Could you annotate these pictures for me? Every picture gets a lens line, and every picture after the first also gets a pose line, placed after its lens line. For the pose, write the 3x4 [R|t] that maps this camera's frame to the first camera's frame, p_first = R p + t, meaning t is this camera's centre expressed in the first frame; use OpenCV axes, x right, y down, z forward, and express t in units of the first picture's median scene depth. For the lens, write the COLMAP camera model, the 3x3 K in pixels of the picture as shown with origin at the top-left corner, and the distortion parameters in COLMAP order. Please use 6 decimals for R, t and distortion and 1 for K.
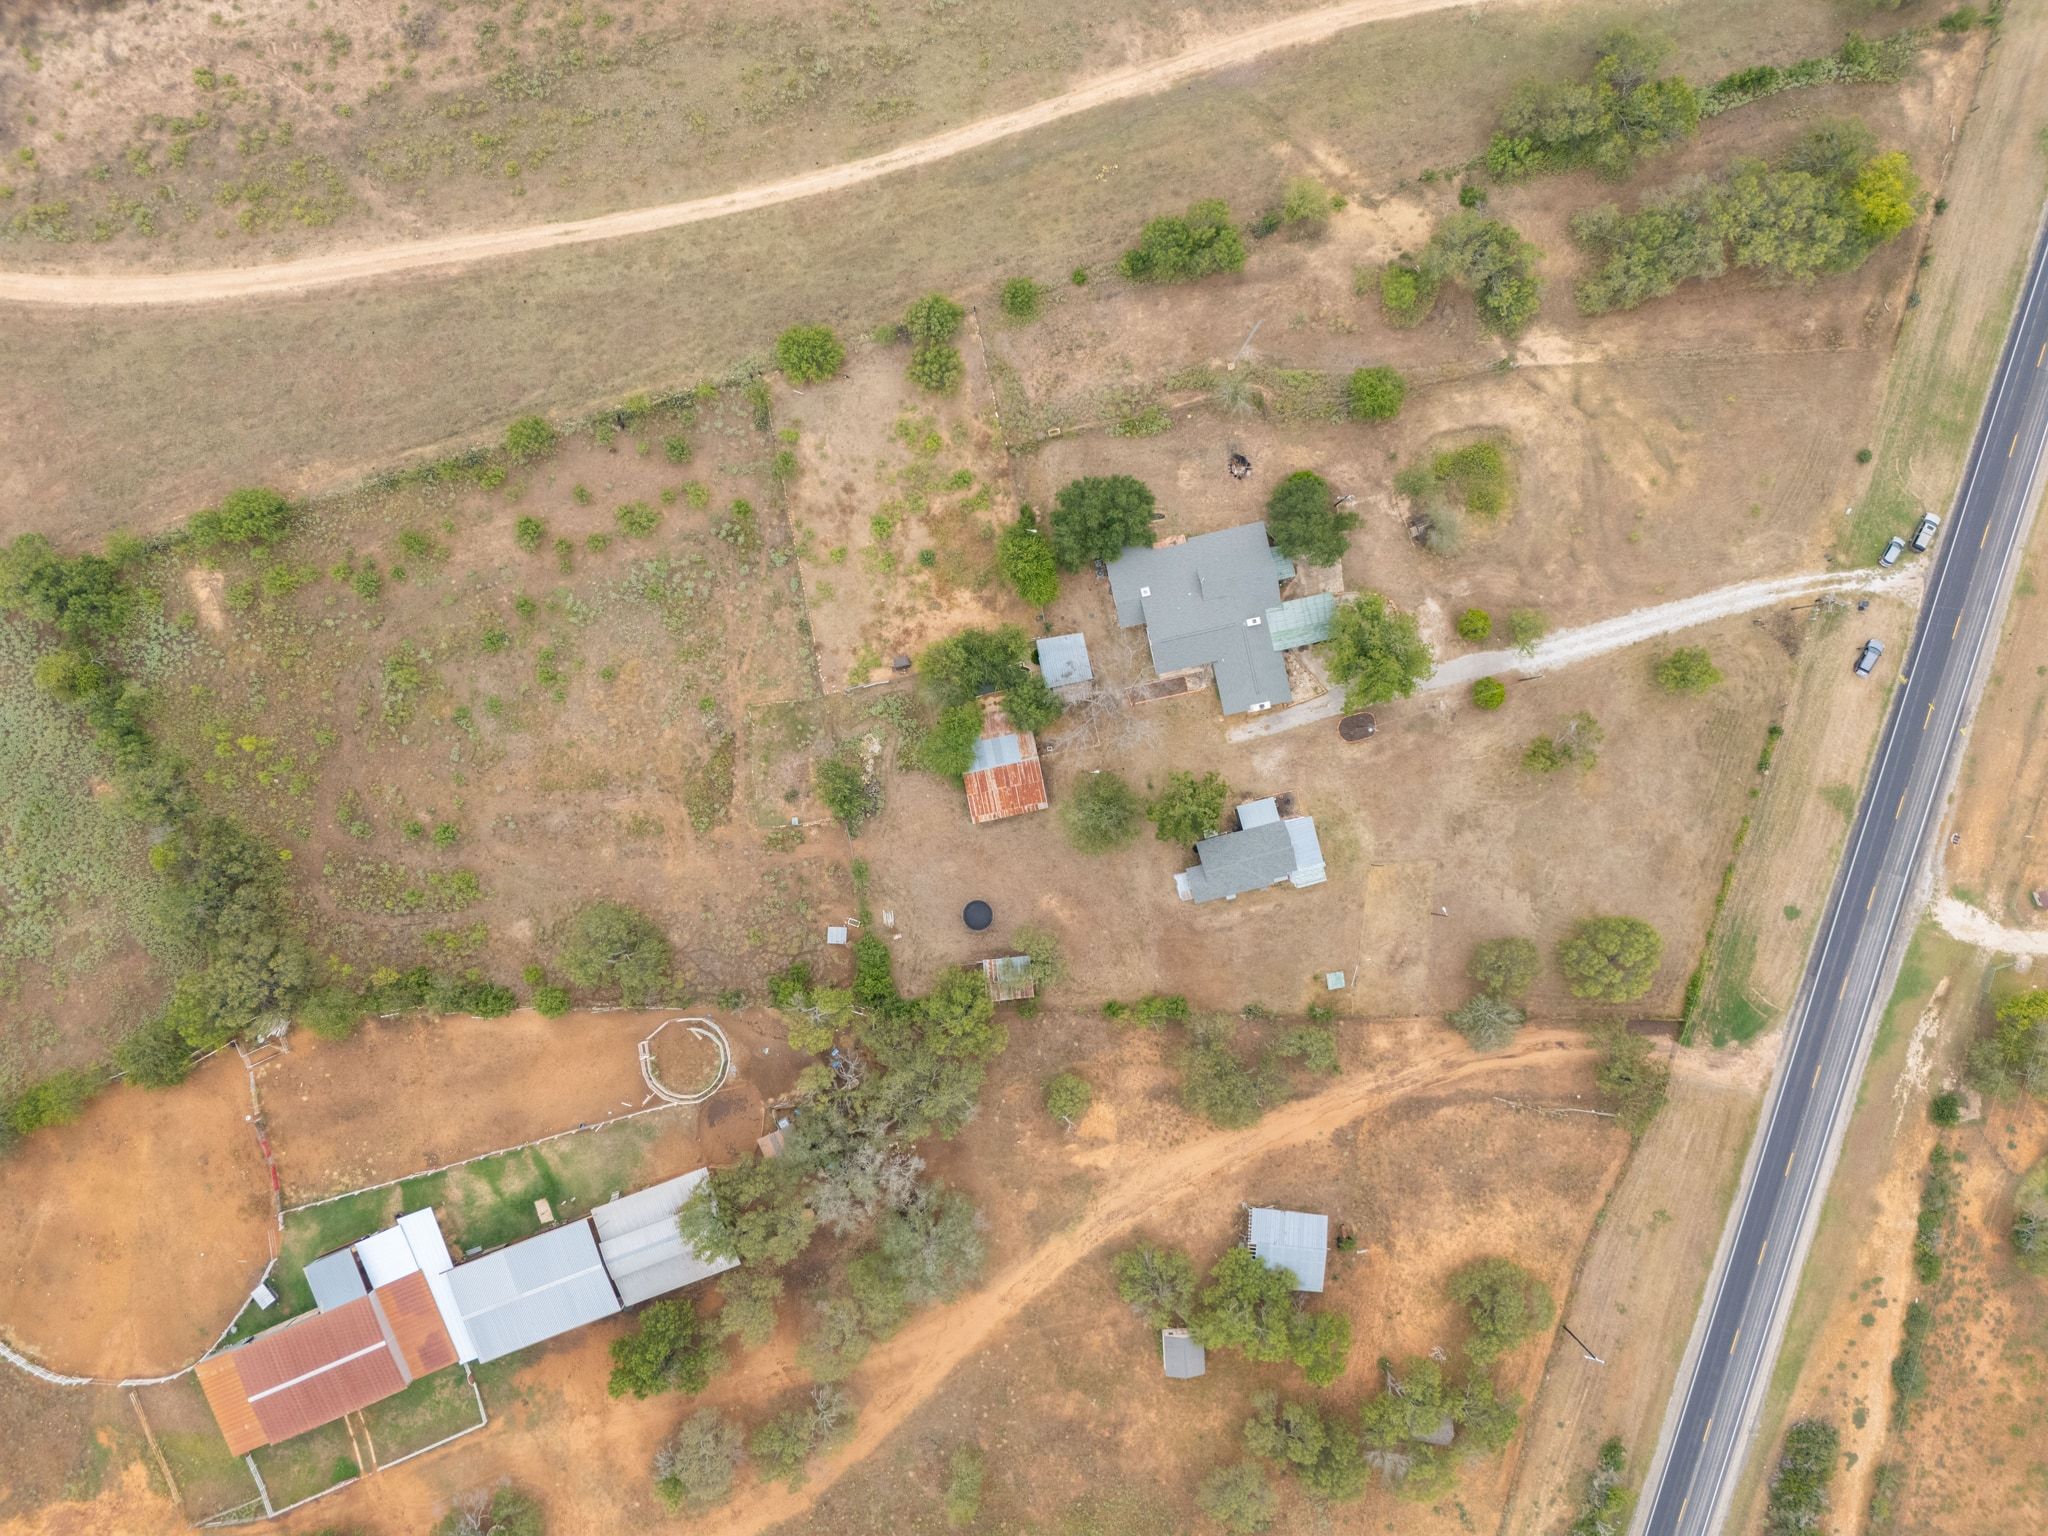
lens RADIAL K [[1524.8, 0, 1004.9], [0, 1524.8, 761.1], [0, 0, 1]] dist [0.064995, -0.056246]
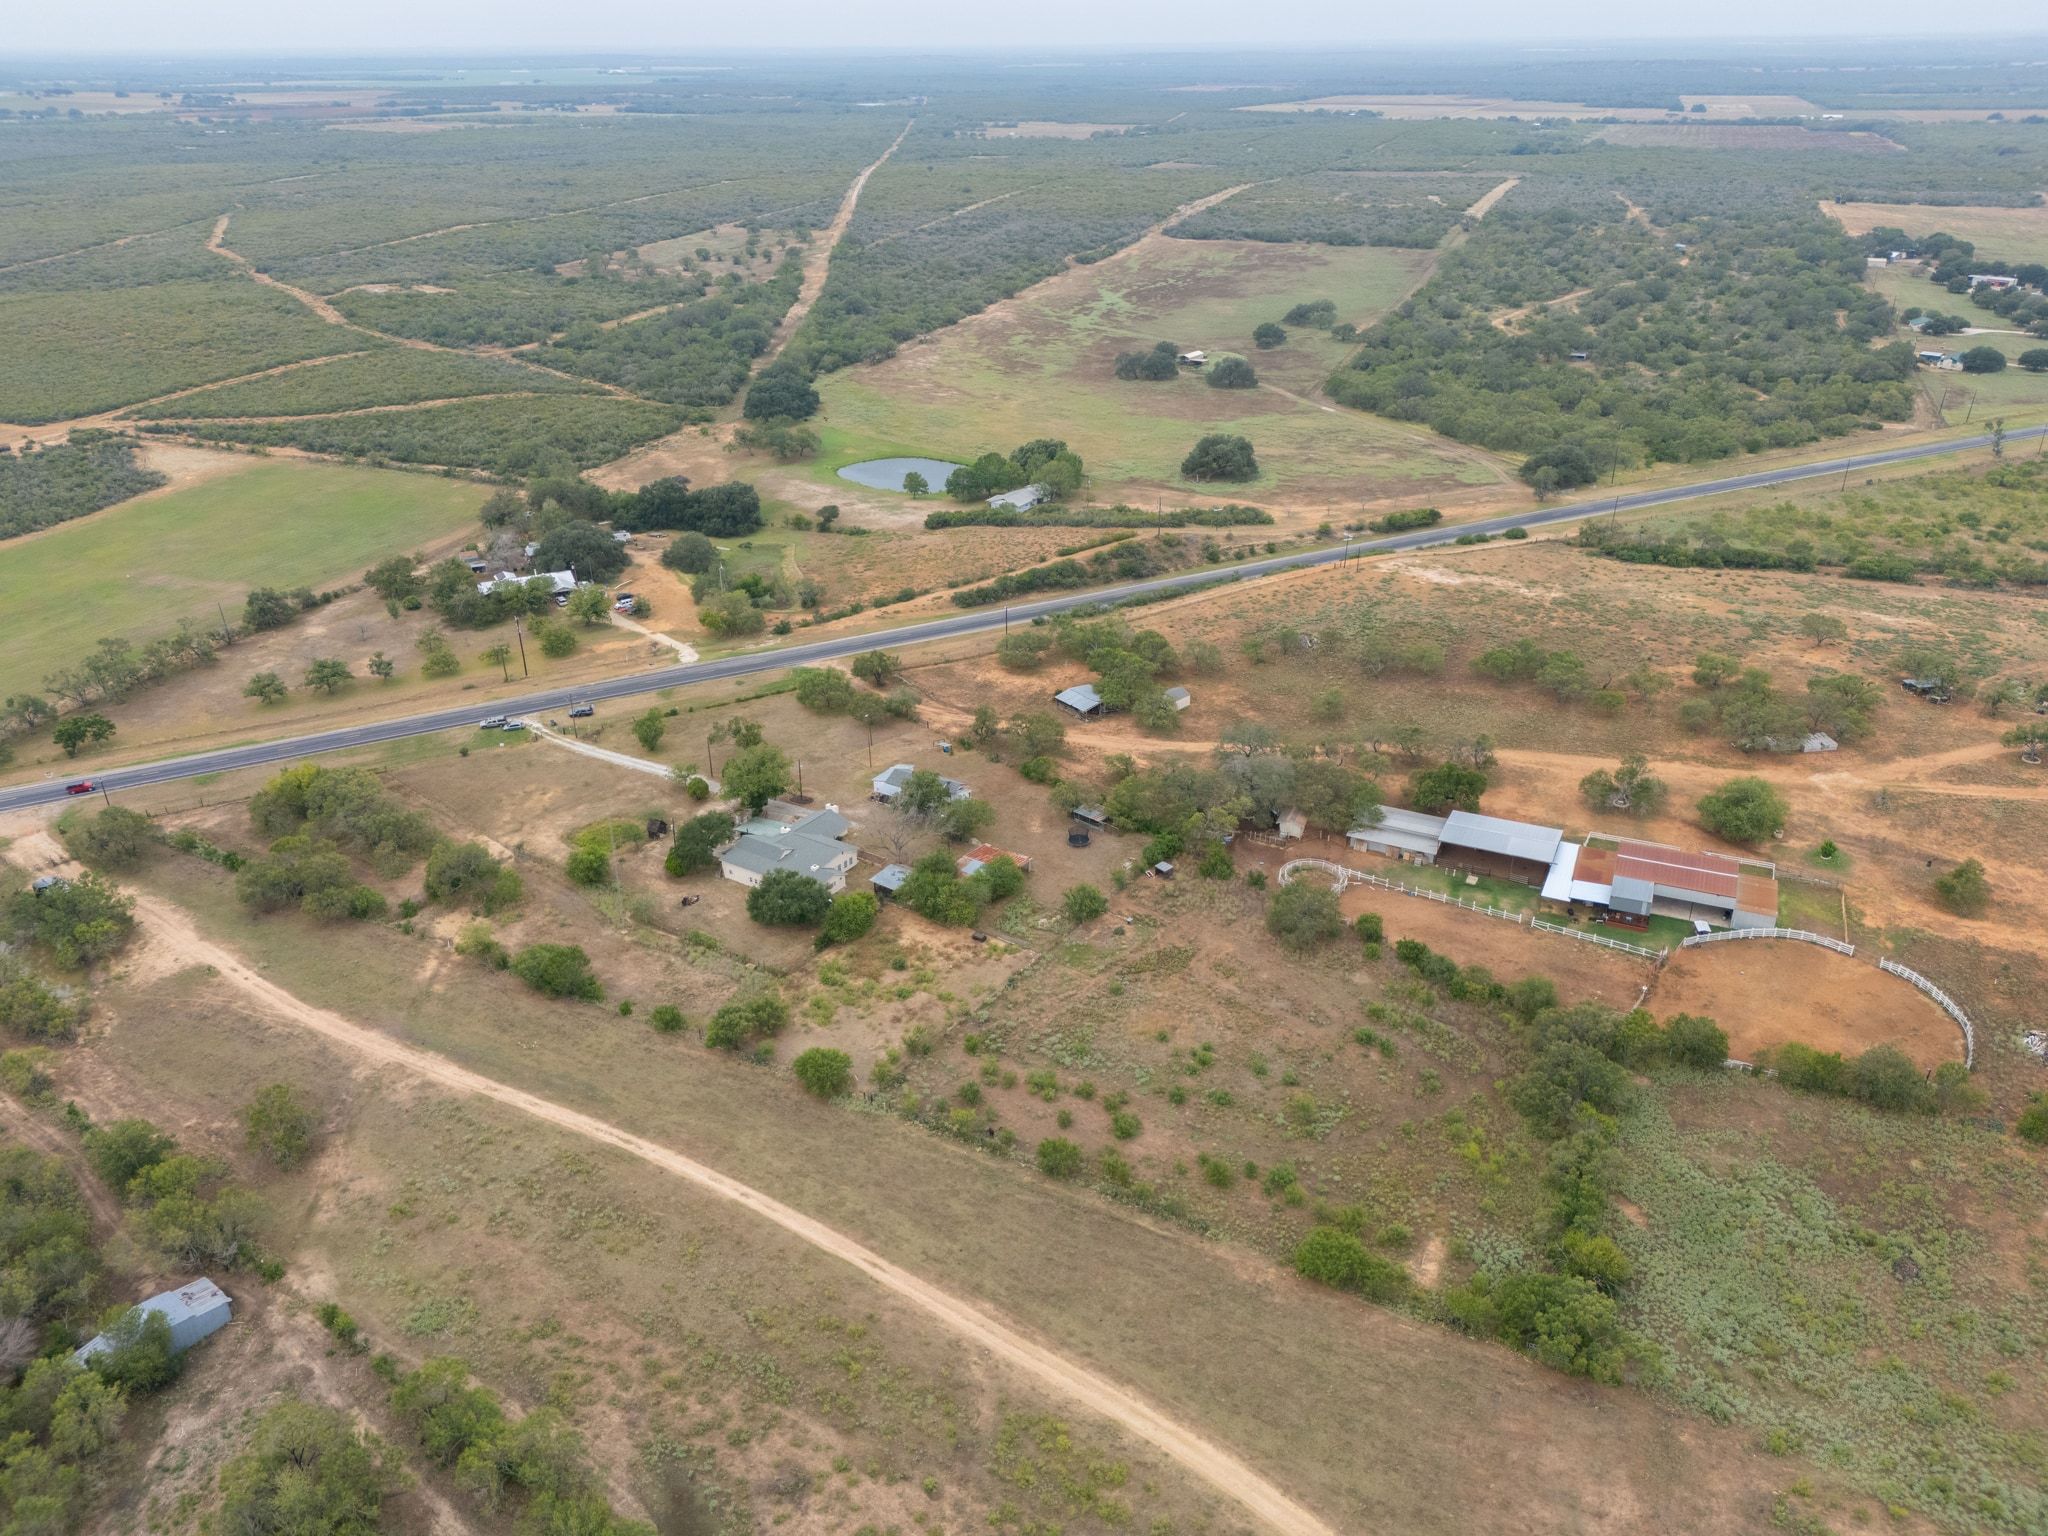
lens RADIAL K [[1524.8, 0, 1025.3], [0, 1524.8, 775.6], [0, 0, 1]] dist [0.064995, -0.056246]
pose [[-0.688658, -0.330034, 0.645622, -0.843242], [0.725085, -0.315441, 0.612167, -0.748058], [0.001620, 0.889705, 0.456533, 0.321220]]
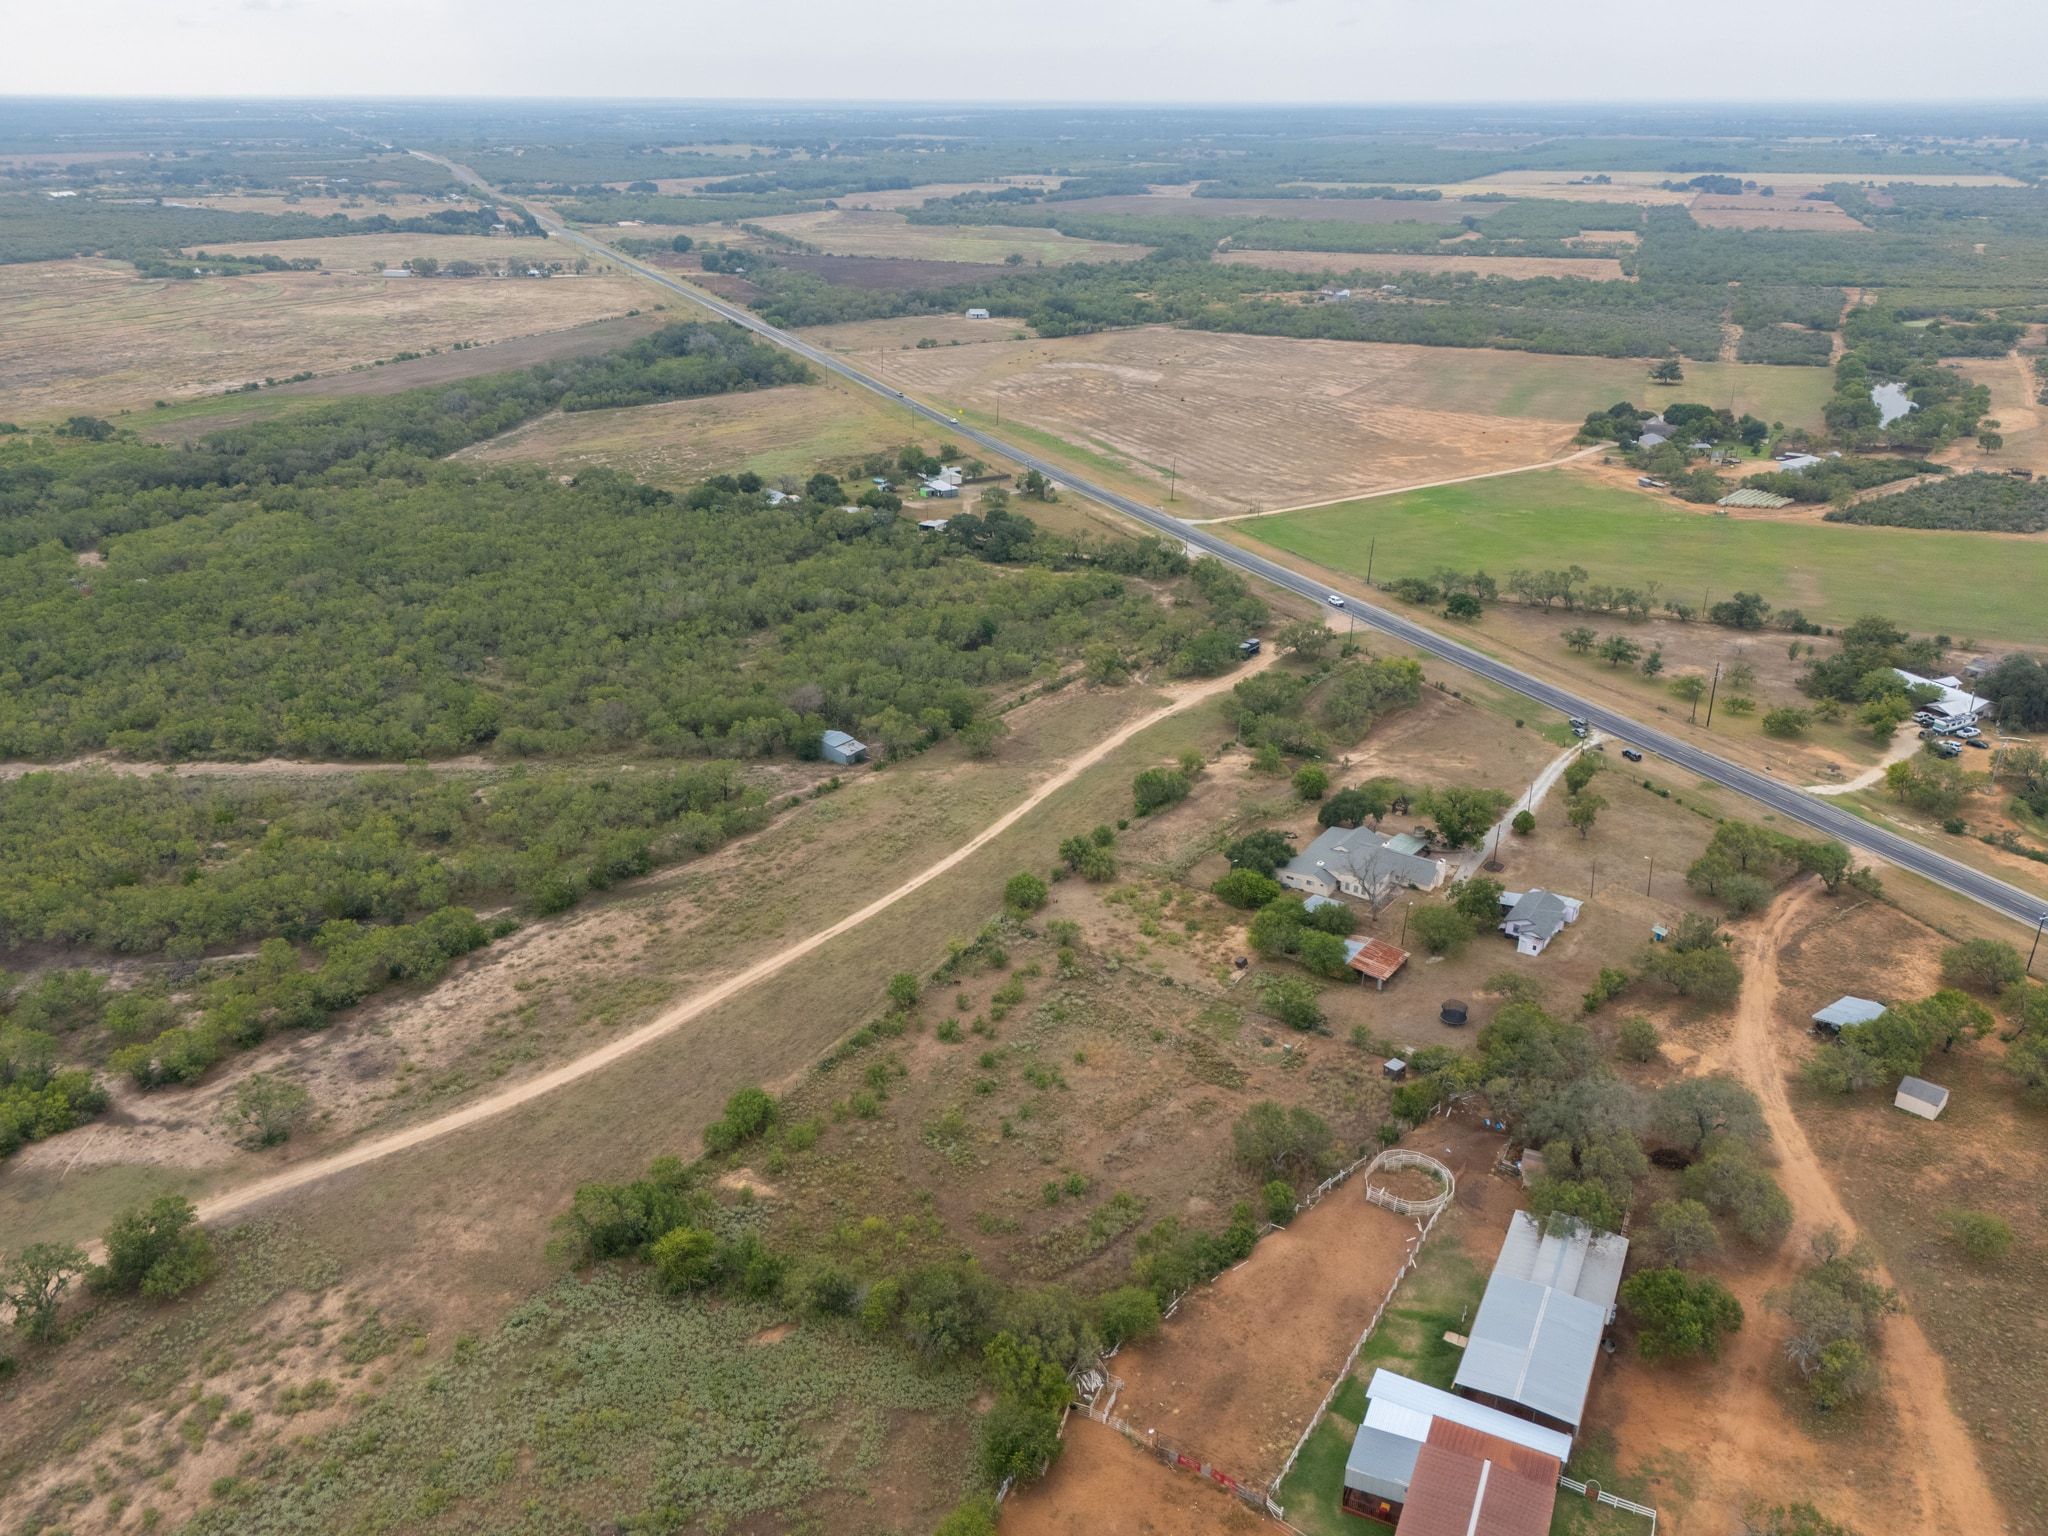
lens RADIAL K [[1524.8, 0, 1024.5], [0, 1524.8, 762.6], [0, 0, 1]] dist [0.064995, -0.056246]
pose [[0.744698, -0.286109, 0.602965, -0.906636], [0.667002, 0.287804, -0.687224, 0.628720], [0.023085, 0.913953, 0.405163, 0.338831]]
